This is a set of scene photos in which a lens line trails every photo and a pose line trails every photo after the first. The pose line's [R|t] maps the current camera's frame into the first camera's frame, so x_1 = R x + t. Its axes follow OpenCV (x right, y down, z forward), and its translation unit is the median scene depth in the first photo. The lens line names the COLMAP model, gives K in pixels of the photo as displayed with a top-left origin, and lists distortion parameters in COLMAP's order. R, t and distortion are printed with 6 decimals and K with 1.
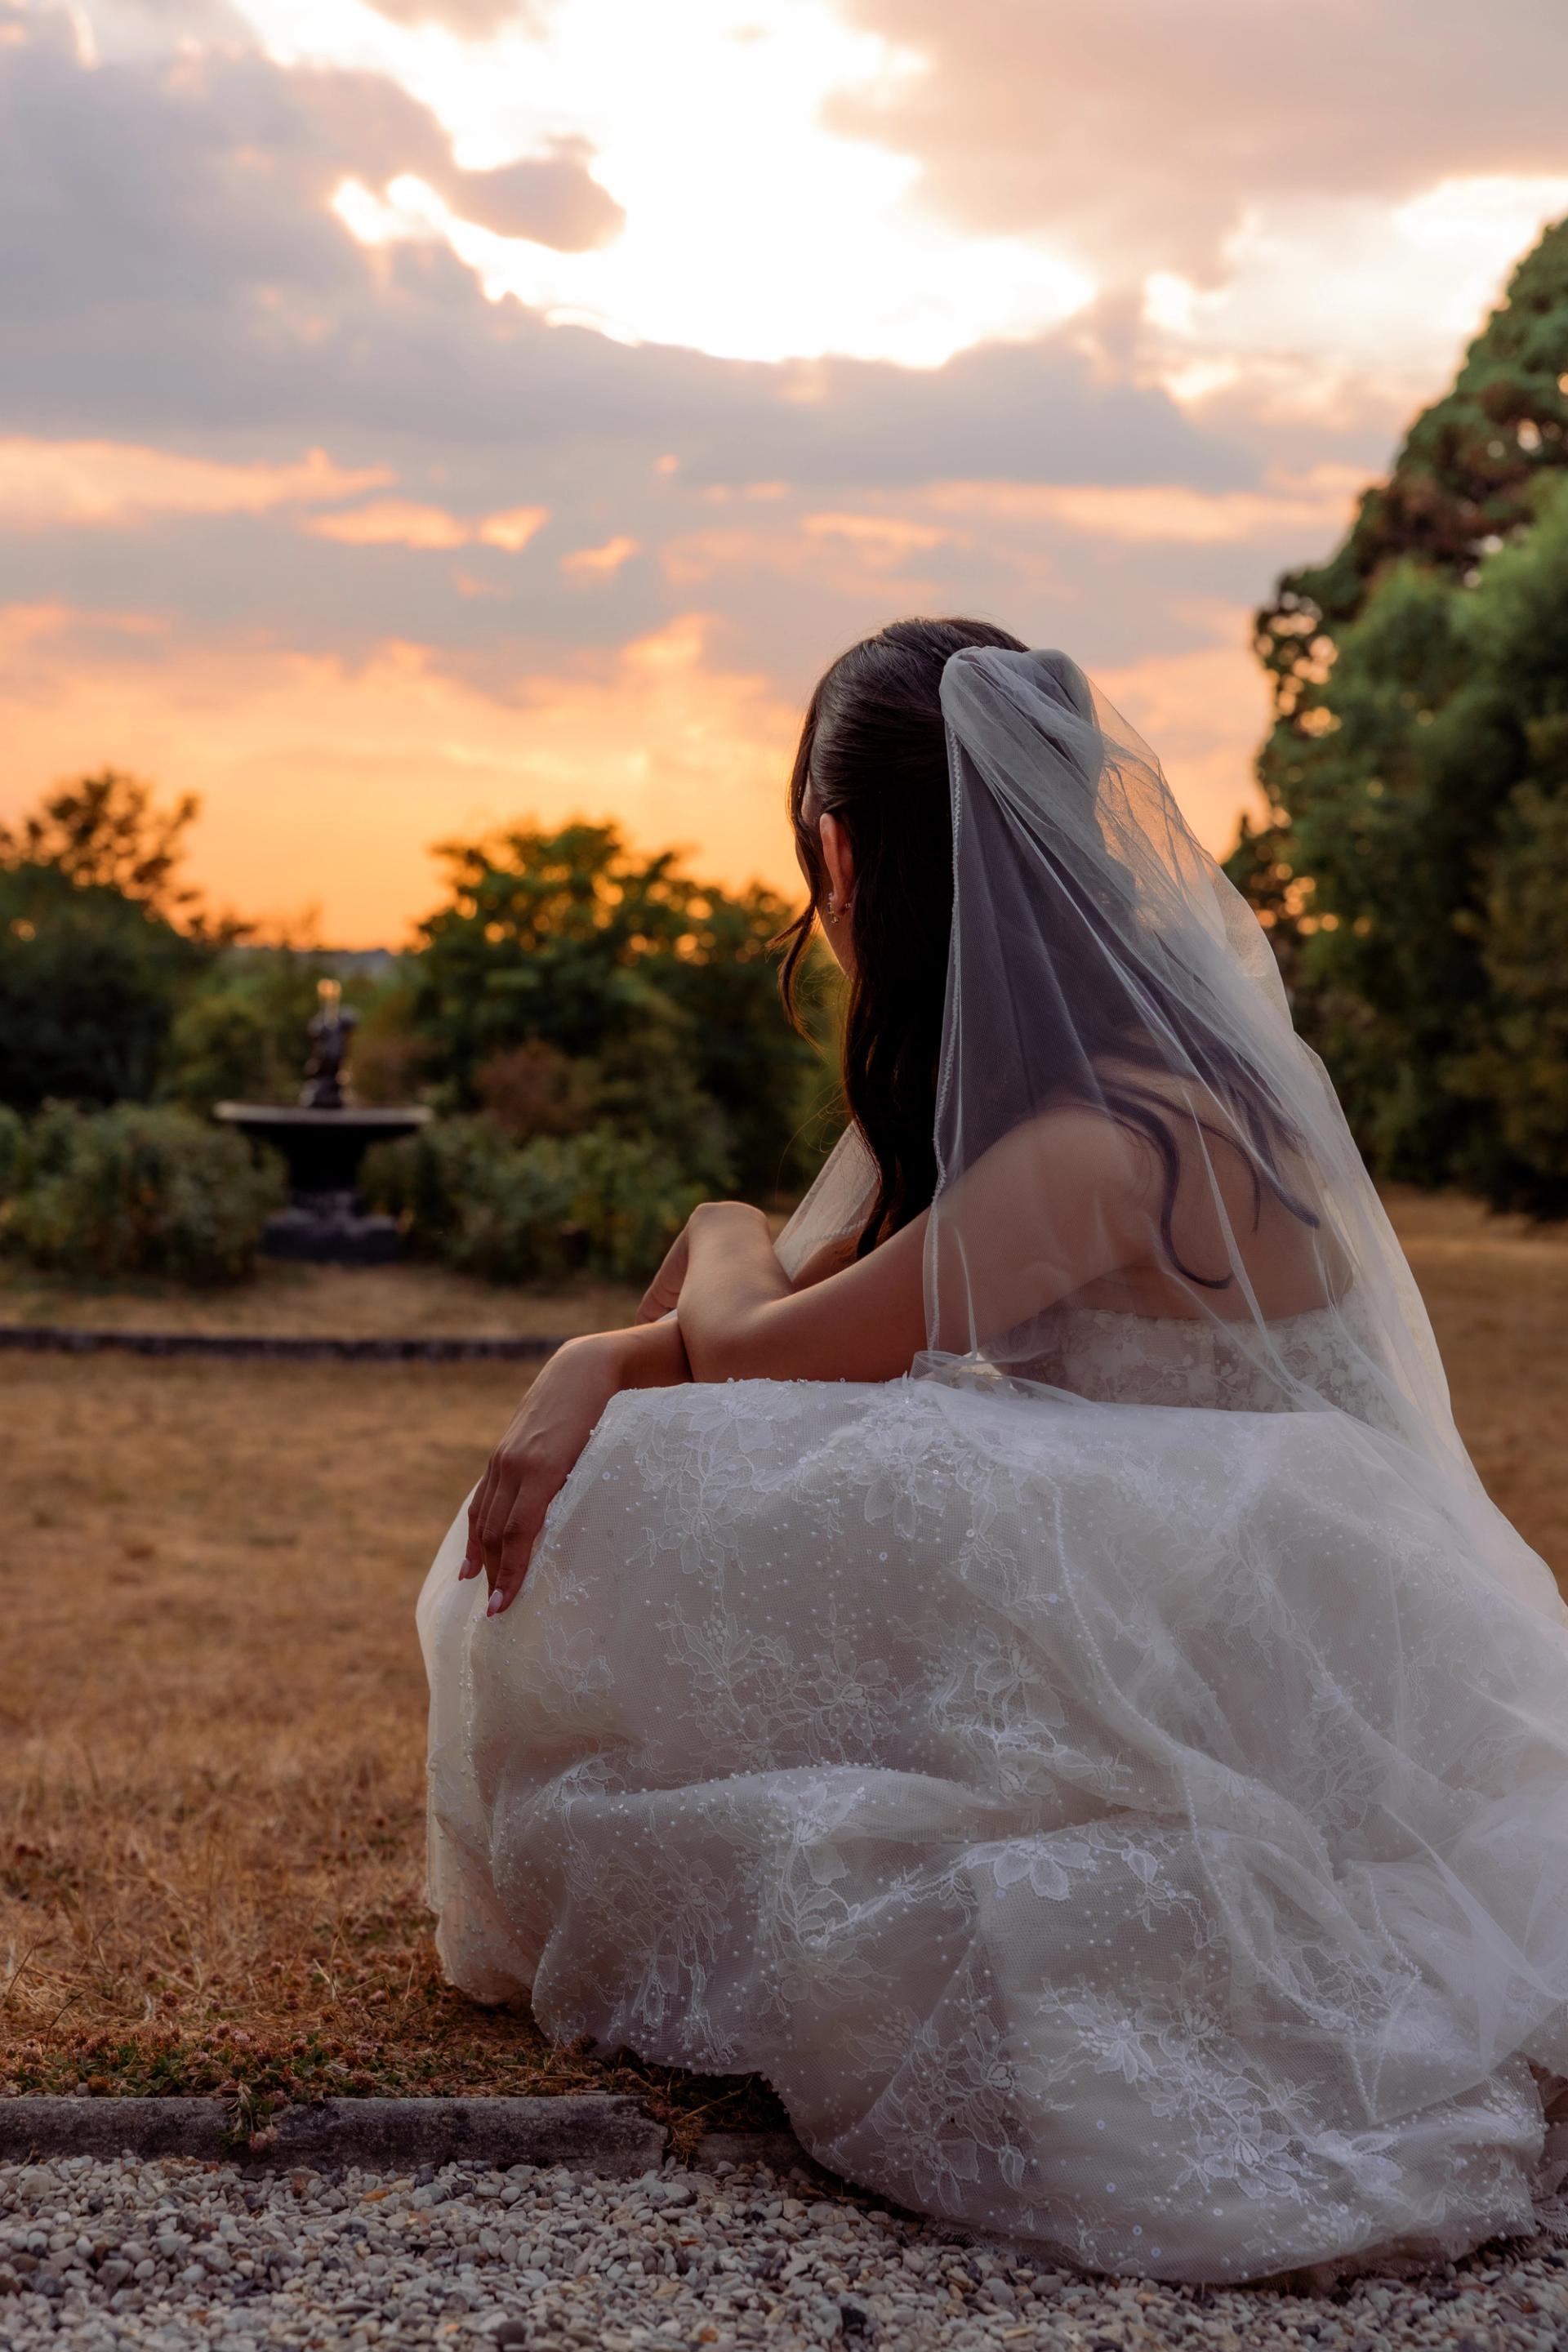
lens RADIAL K [[4008.2, 0, 784.0], [0, 4008.2, 1176.0], [0, 0, 1]] dist [-0.007770, 0.145246]
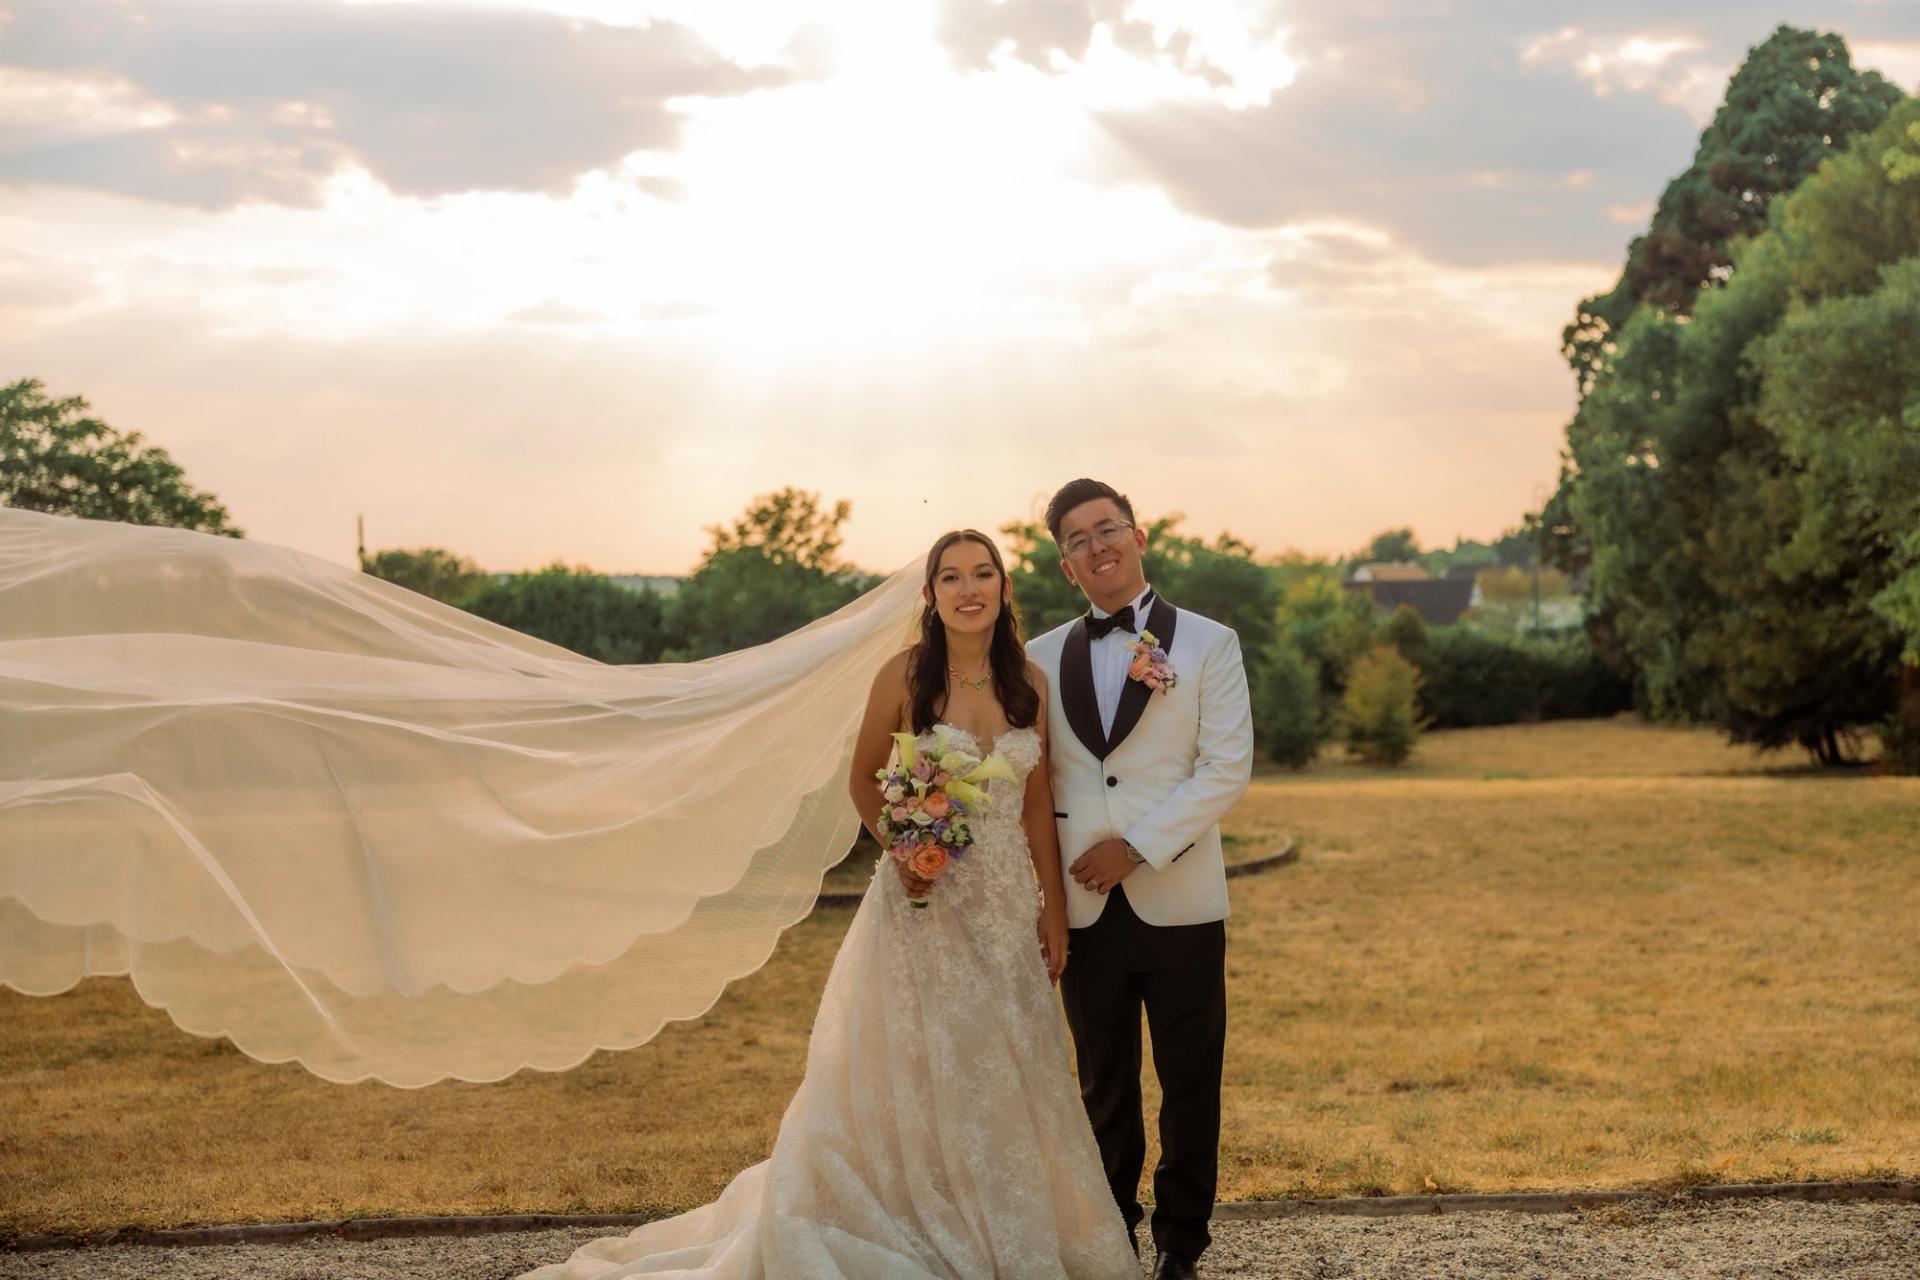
lens RADIAL K [[3272.0, 0, 960.0], [0, 3272.0, 640.0], [0, 0, 1]] dist [-0.007770, 0.145246]
pose [[0.989331, -0.051520, -0.136273, 0.060128], [0.050759, 0.998670, -0.009052, -0.029687], [0.136558, 0.002039, 0.990630, -0.211520]]
